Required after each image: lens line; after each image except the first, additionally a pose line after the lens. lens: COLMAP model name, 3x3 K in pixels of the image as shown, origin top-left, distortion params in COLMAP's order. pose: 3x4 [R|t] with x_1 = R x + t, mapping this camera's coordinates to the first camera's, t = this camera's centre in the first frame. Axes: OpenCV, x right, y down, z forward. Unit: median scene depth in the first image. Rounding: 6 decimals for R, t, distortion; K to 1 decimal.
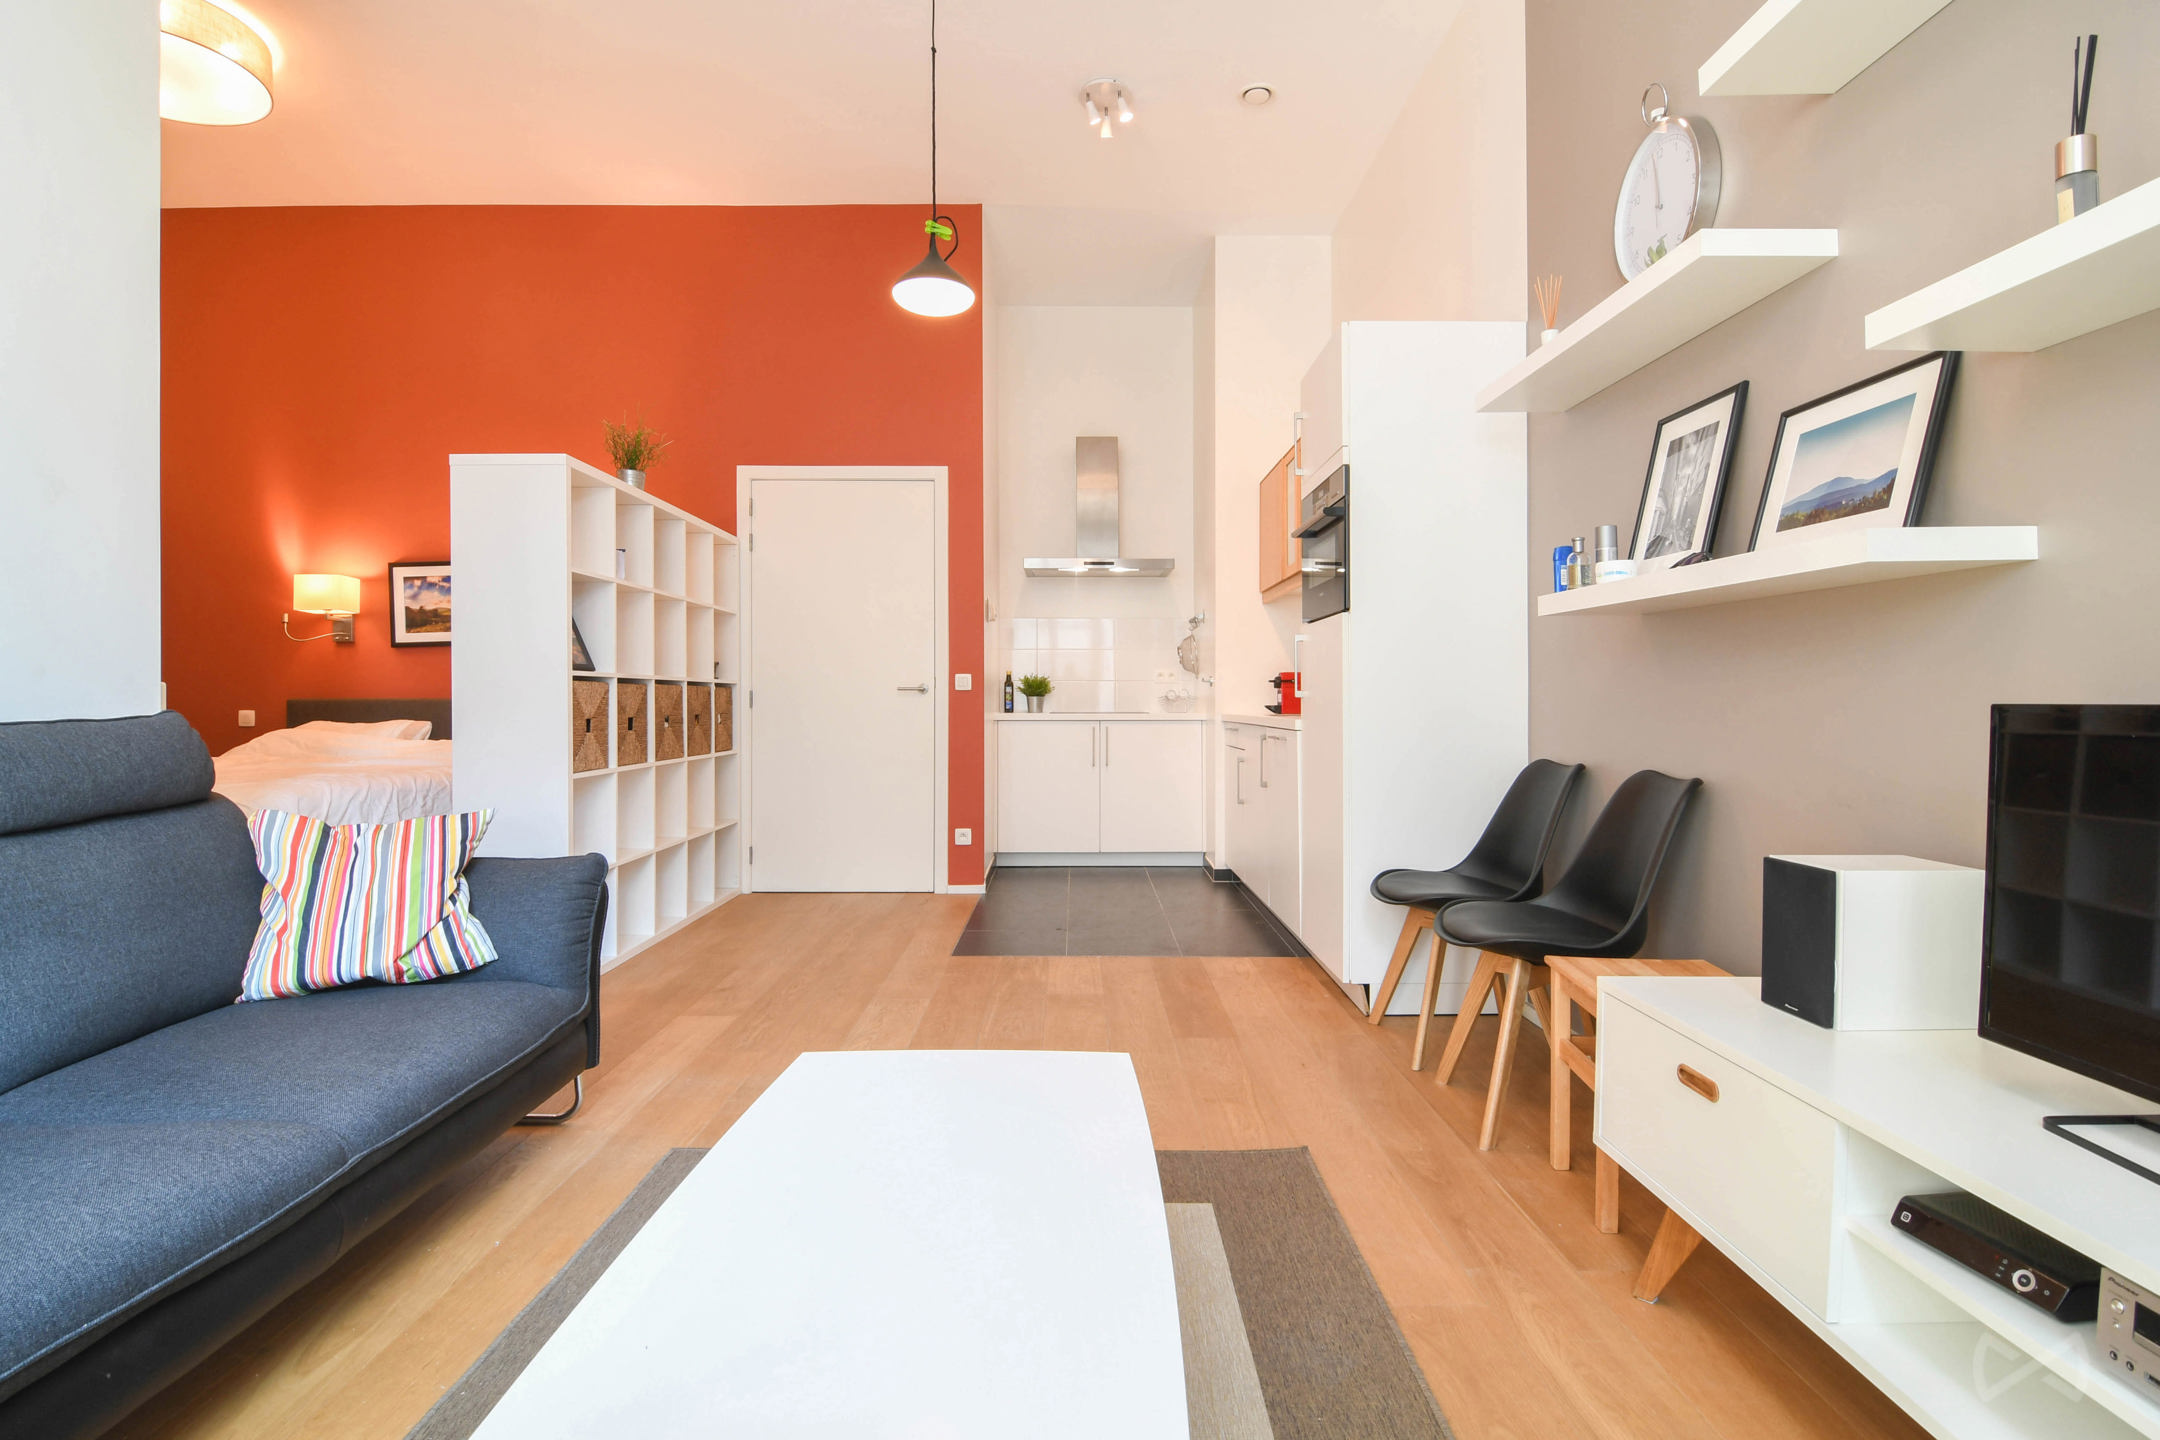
lens RADIAL K [[1053.1, 0, 1086.3], [0, 1053.1, 731.0], [0, 0, 1]] dist [0.004723, -0.007541]
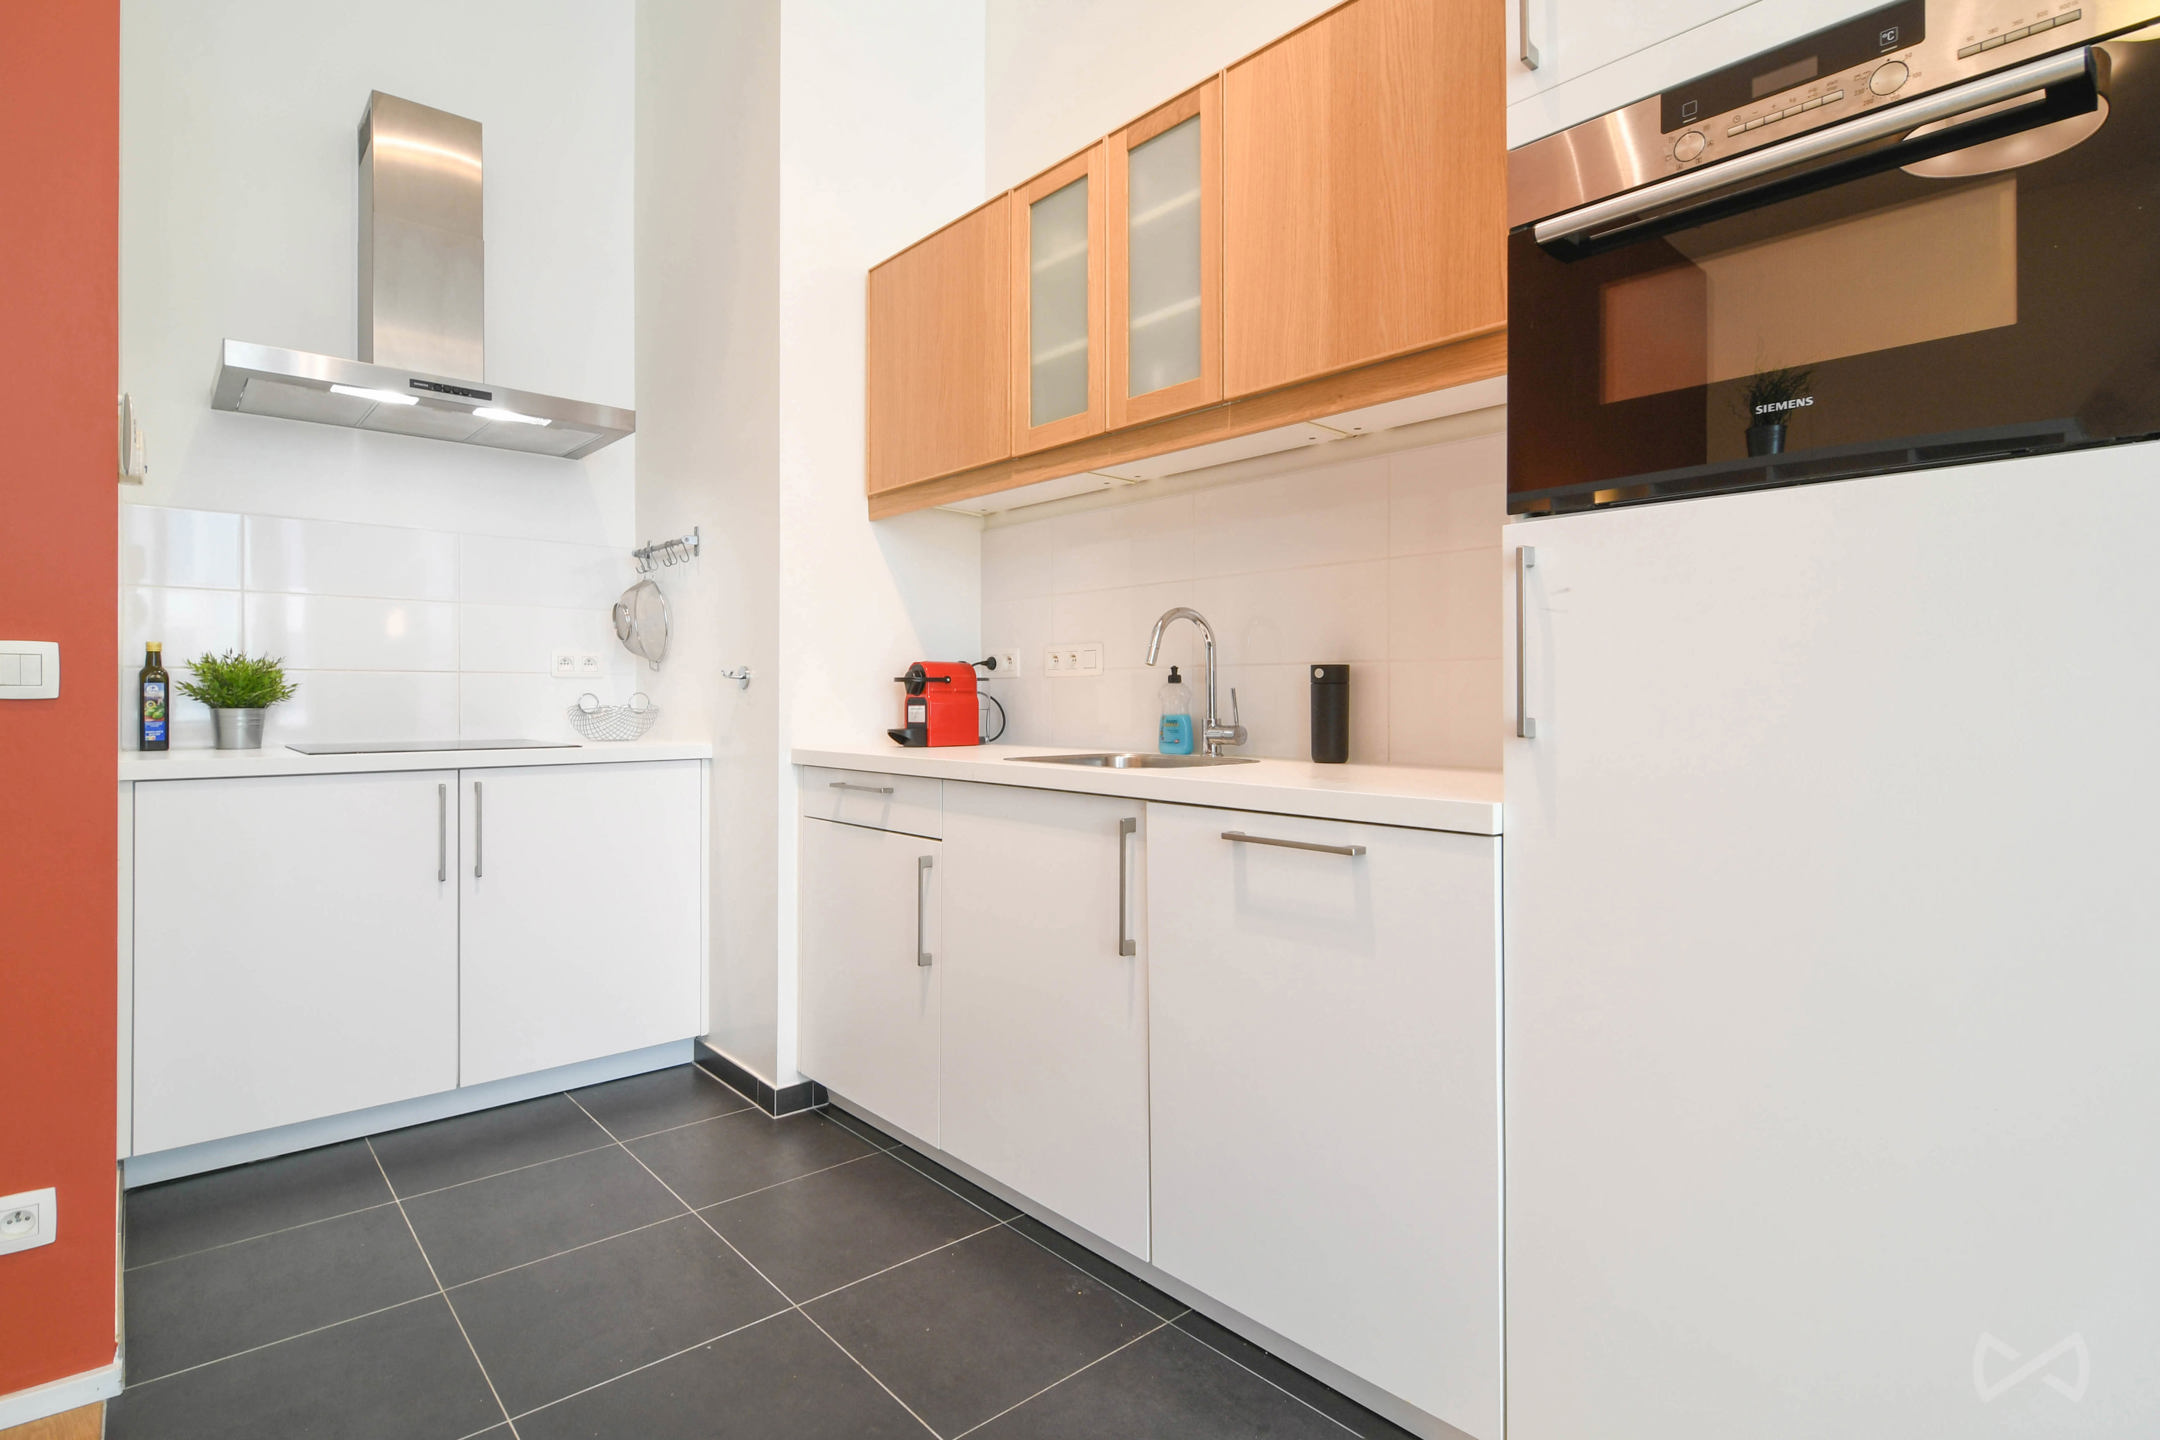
lens RADIAL K [[1053.1, 0, 1049.1], [0, 1053.1, 695.9], [0, 0, 1]] dist [0.004723, -0.007541]
pose [[0.754353, 0.001279, 0.656468, -0.093683], [0.017460, 0.999605, -0.022012, -0.028268], [-0.656237, 0.028067, 0.754033, 0.606846]]
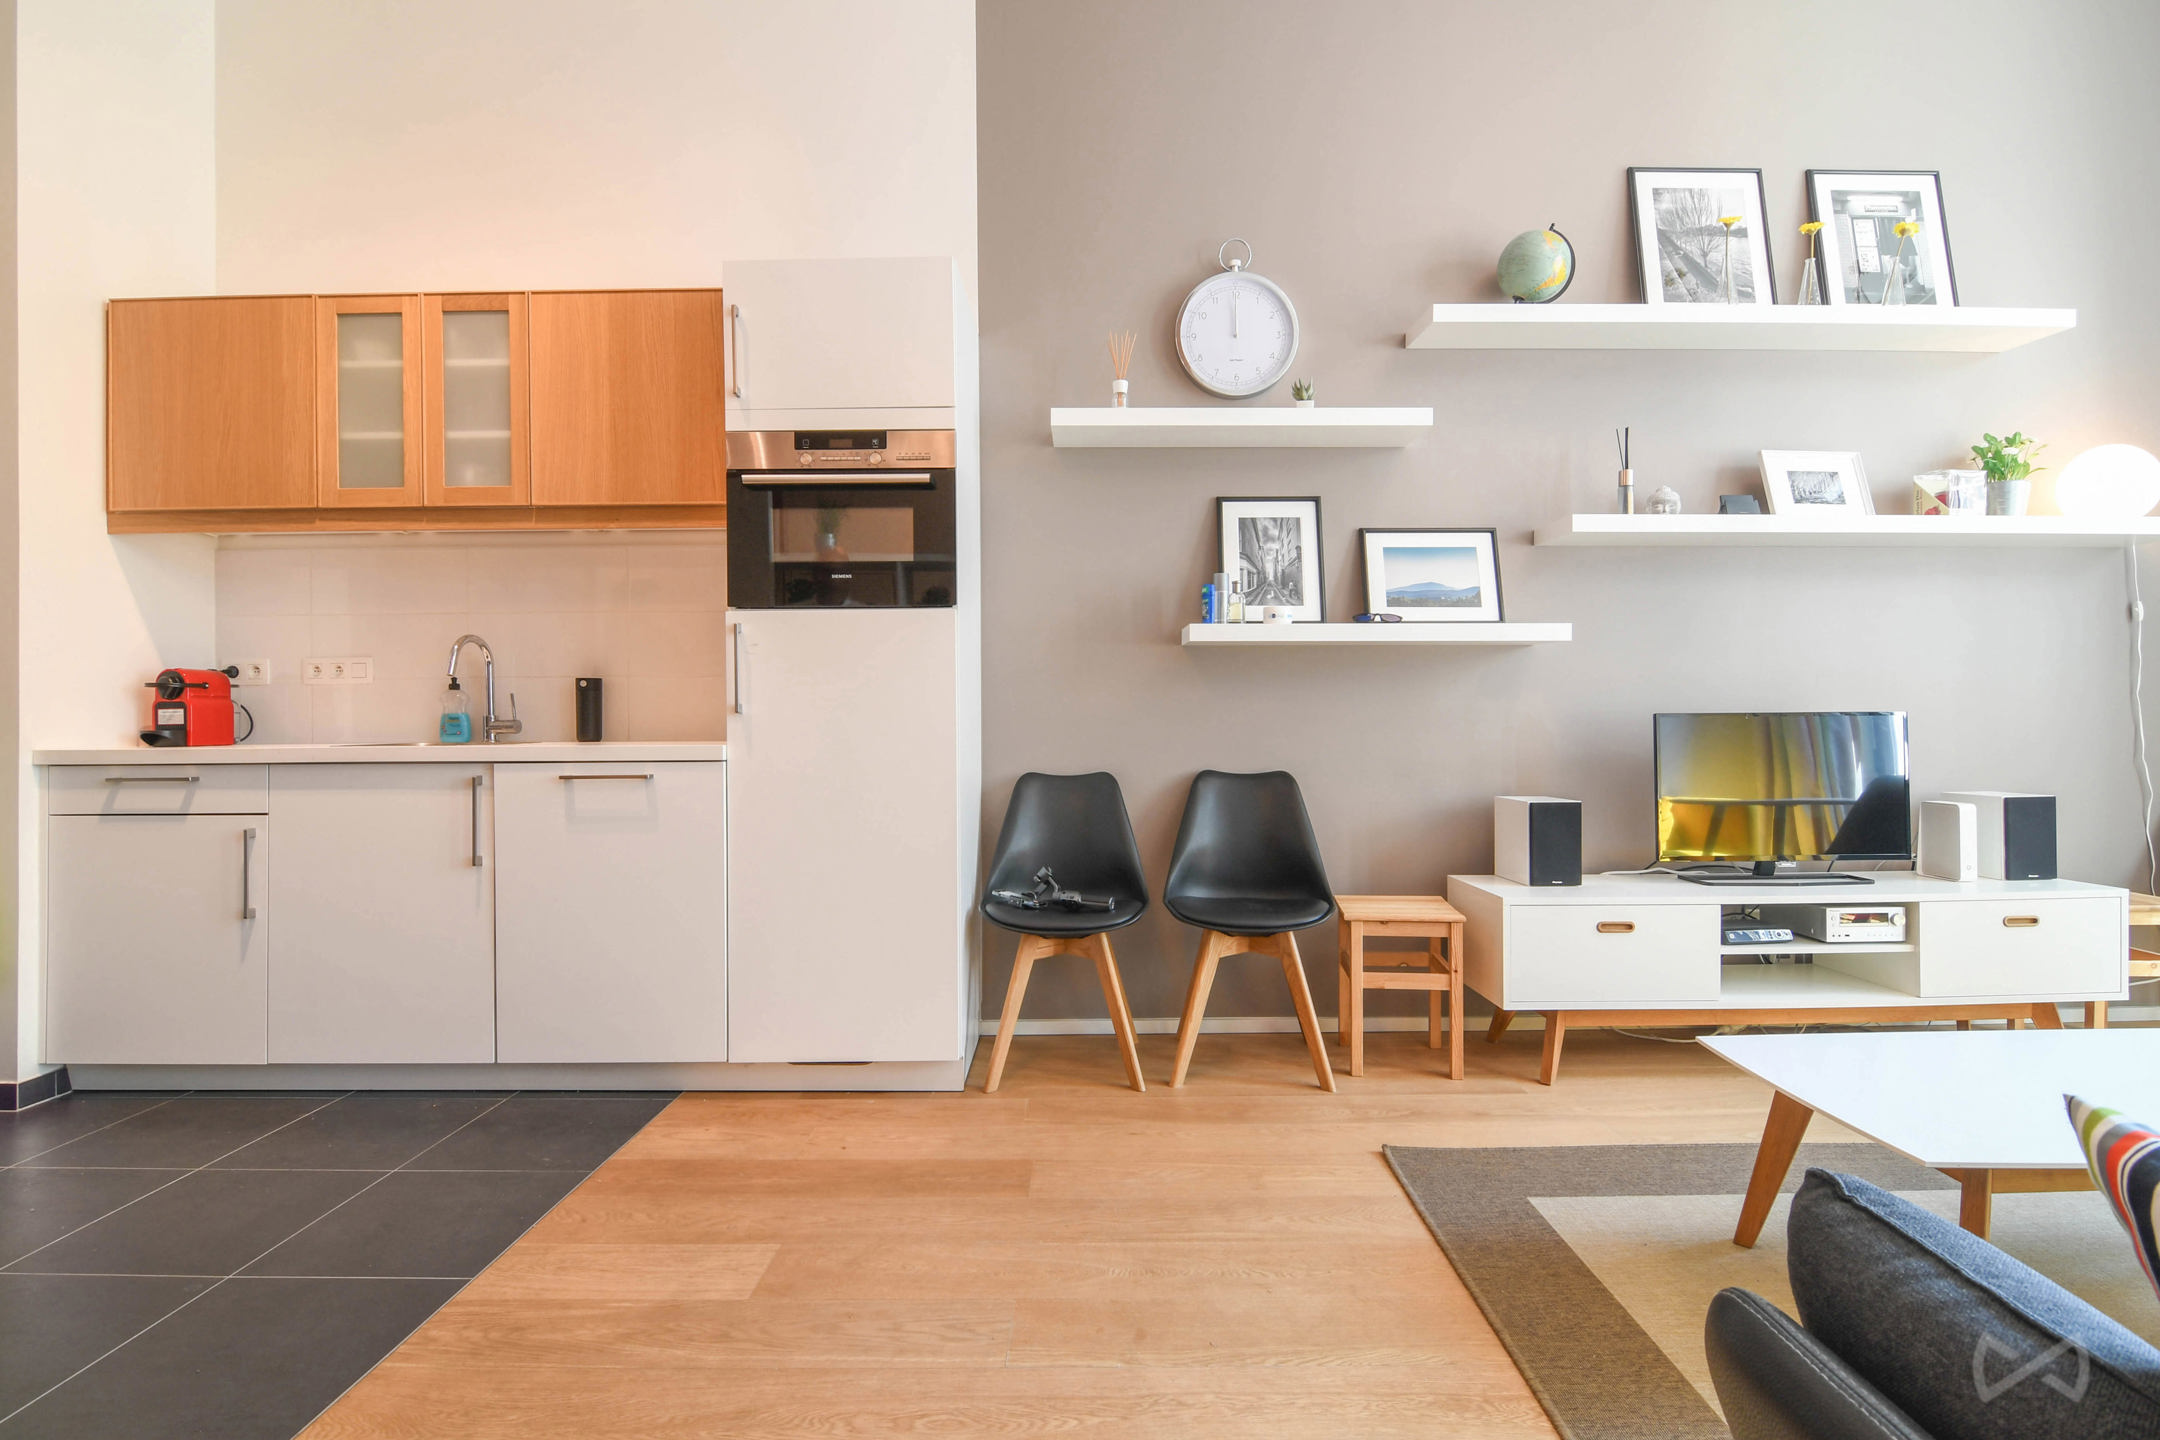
lens RADIAL K [[1053.1, 0, 1056.0], [0, 1053.1, 722.7], [0, 0, 1]] dist [0.004723, -0.007541]
pose [[0.013824, -0.008415, 0.999869, -0.354251], [0.035624, 0.999334, 0.007918, -0.016422], [-0.999270, 0.035509, 0.014115, 0.557712]]
